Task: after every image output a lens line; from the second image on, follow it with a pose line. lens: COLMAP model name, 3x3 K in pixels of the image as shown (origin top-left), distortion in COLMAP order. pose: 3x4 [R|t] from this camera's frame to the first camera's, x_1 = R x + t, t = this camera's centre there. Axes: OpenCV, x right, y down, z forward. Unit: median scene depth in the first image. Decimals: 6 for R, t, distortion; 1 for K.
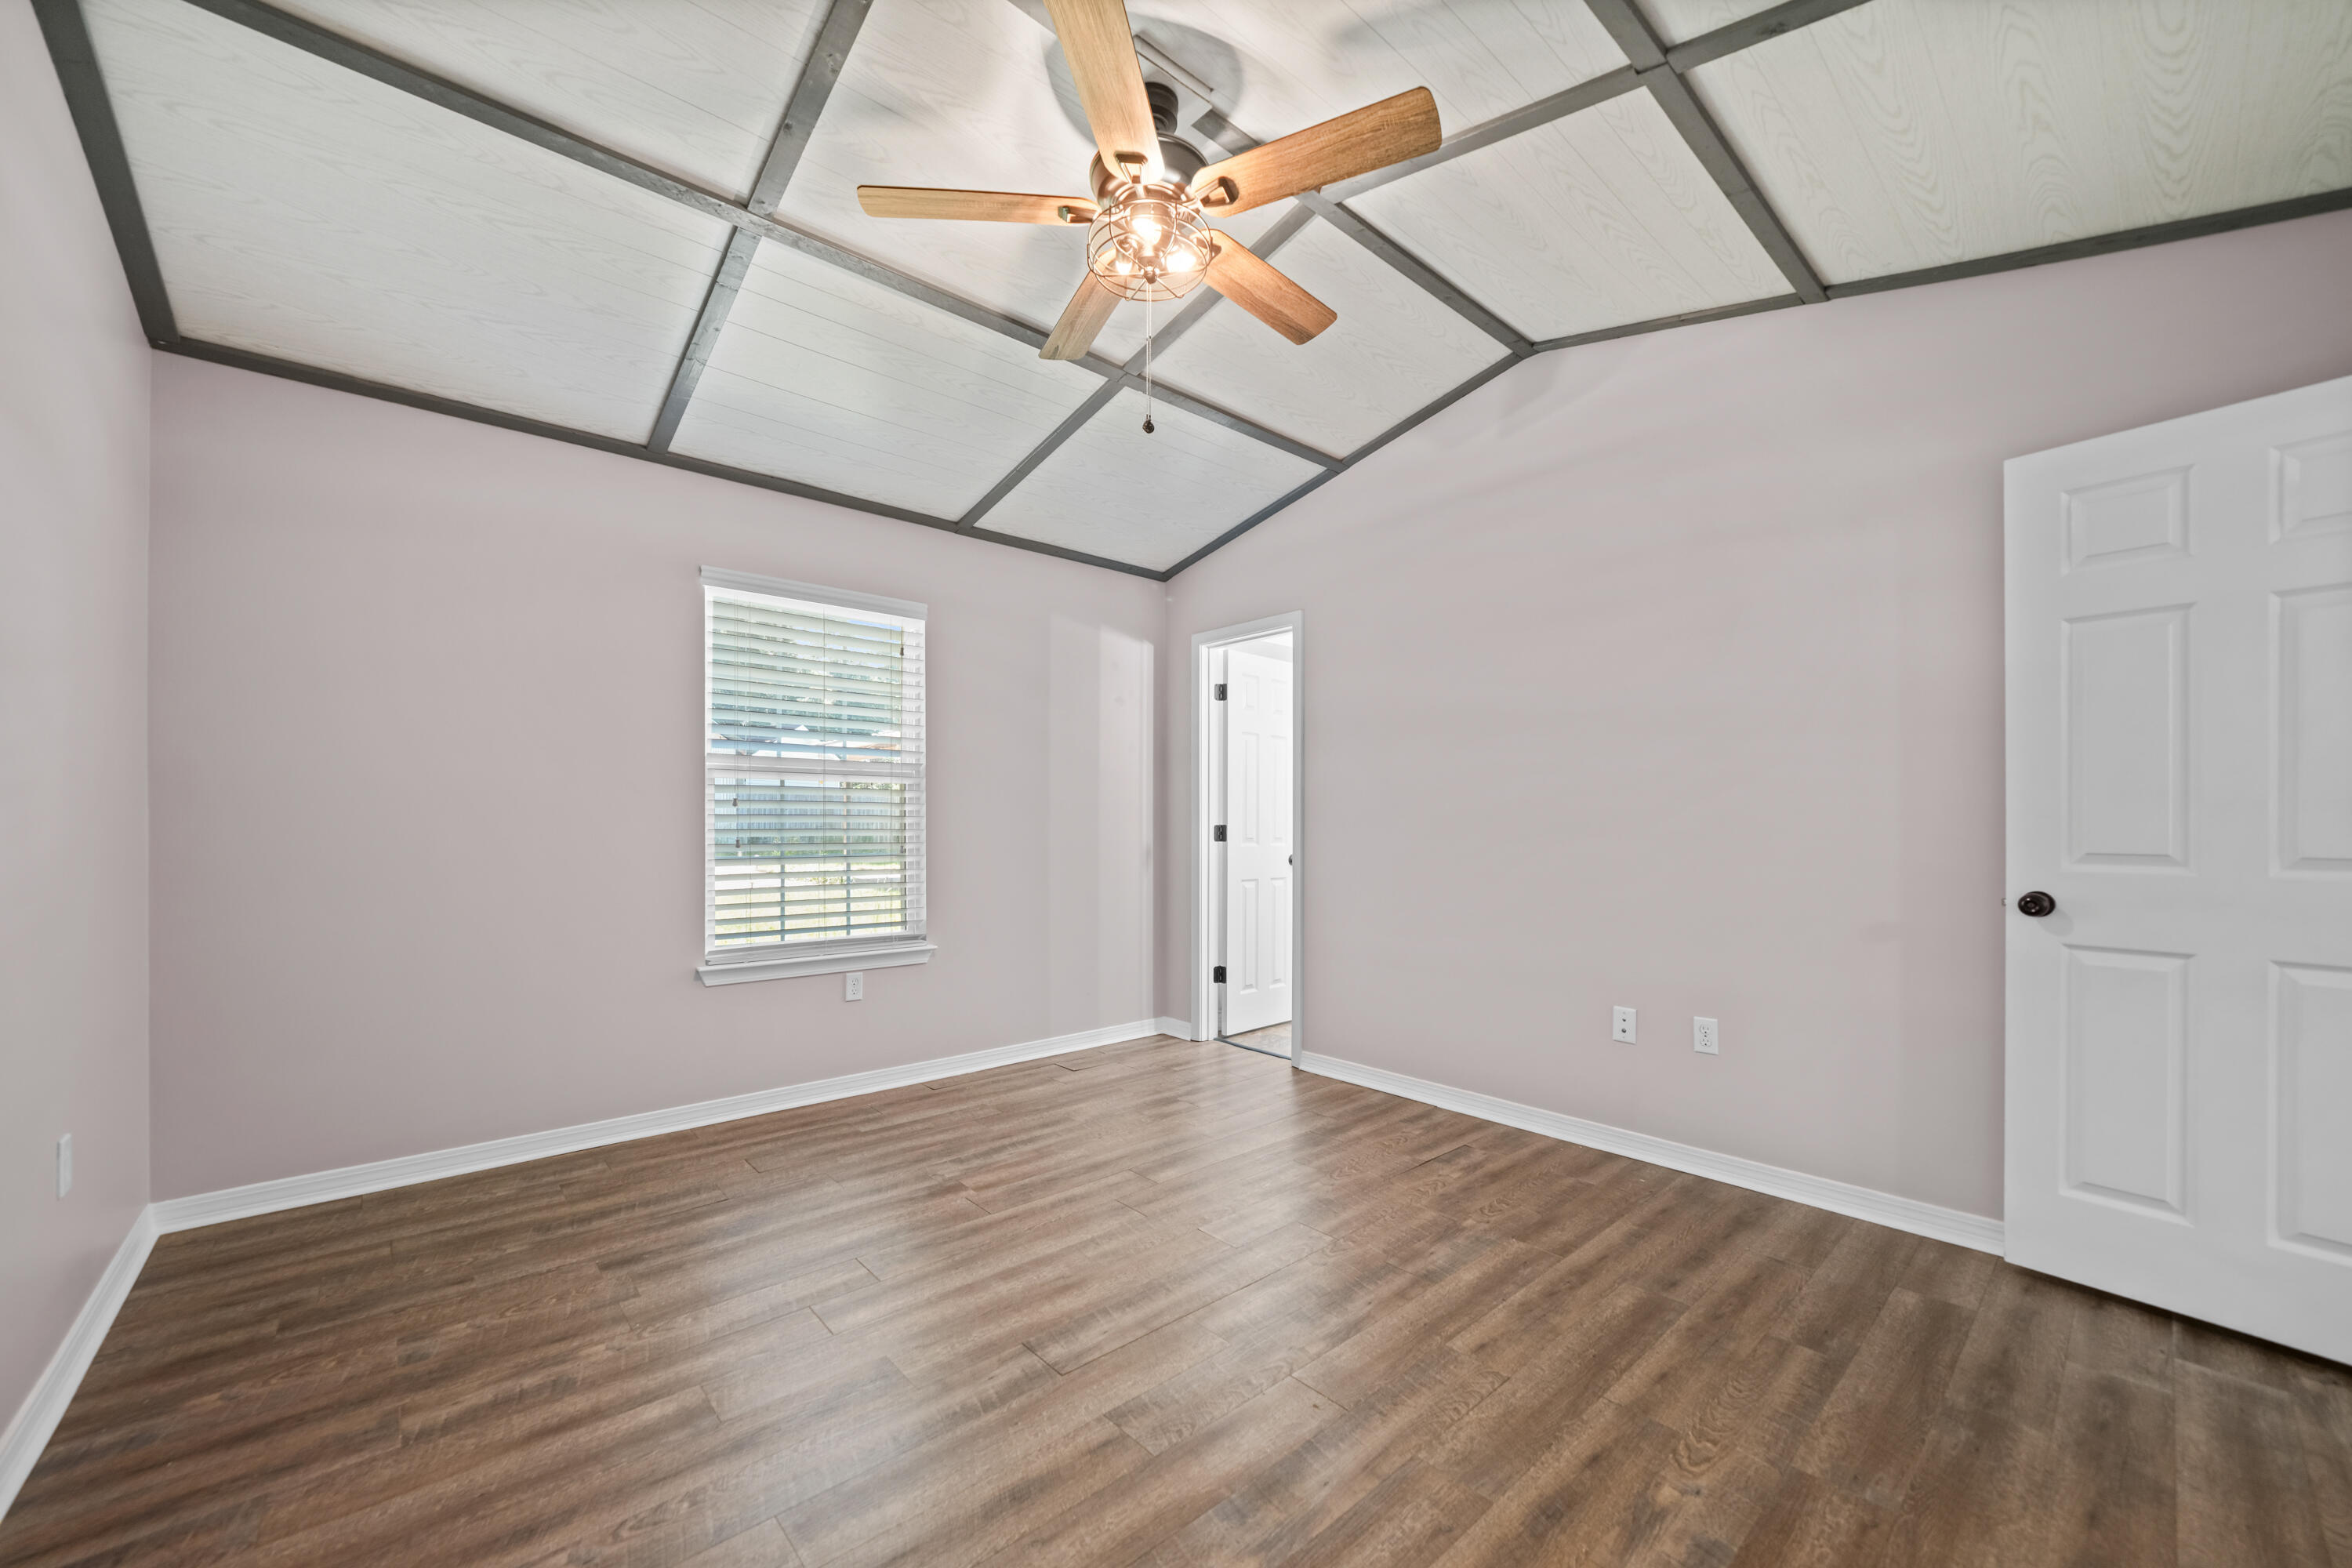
lens RADIAL K [[890.4, 0, 1144.2], [0, 890.4, 826.7], [0, 0, 1]] dist [-0.009357, 0.000119]
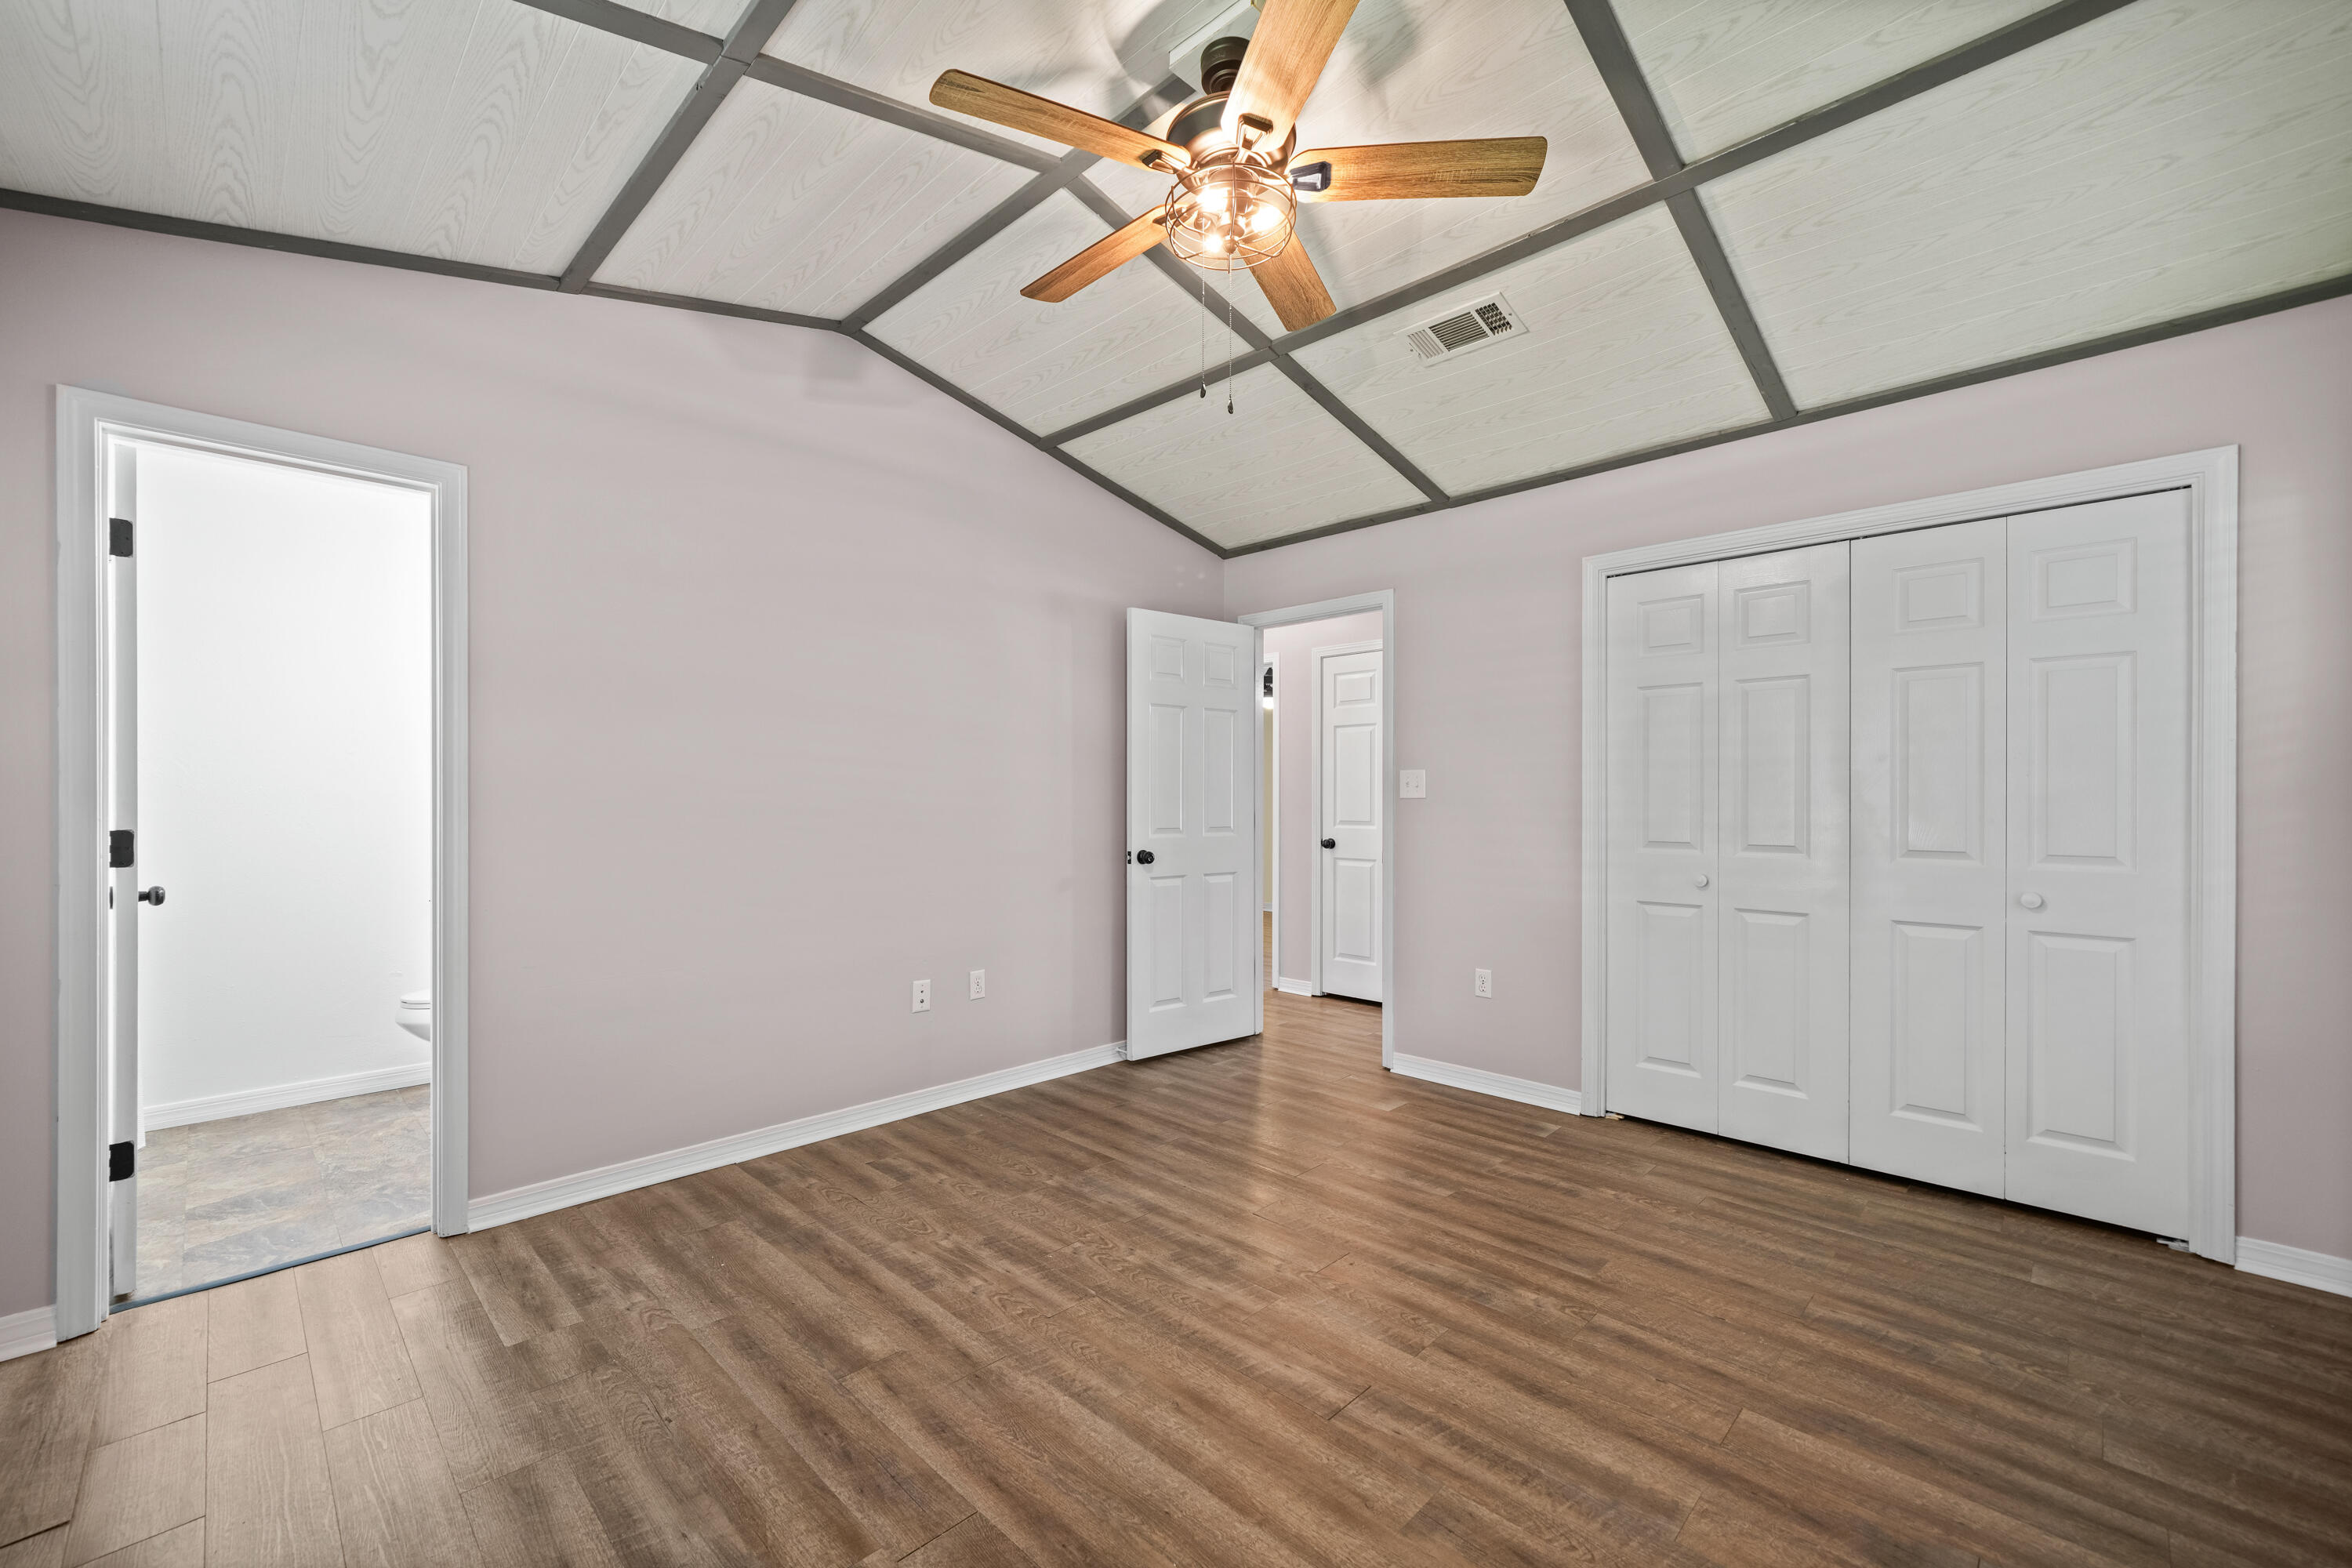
lens RADIAL K [[961.9, 0, 1164.5], [0, 961.9, 804.9], [0, 0, 1]] dist [0.000252, 0.000088]
pose [[-0.083146, -0.007922, 0.996506, -0.817466], [0.004392, 0.999956, 0.008316, -0.030925], [-0.996528, 0.005068, -0.083107, 0.941803]]
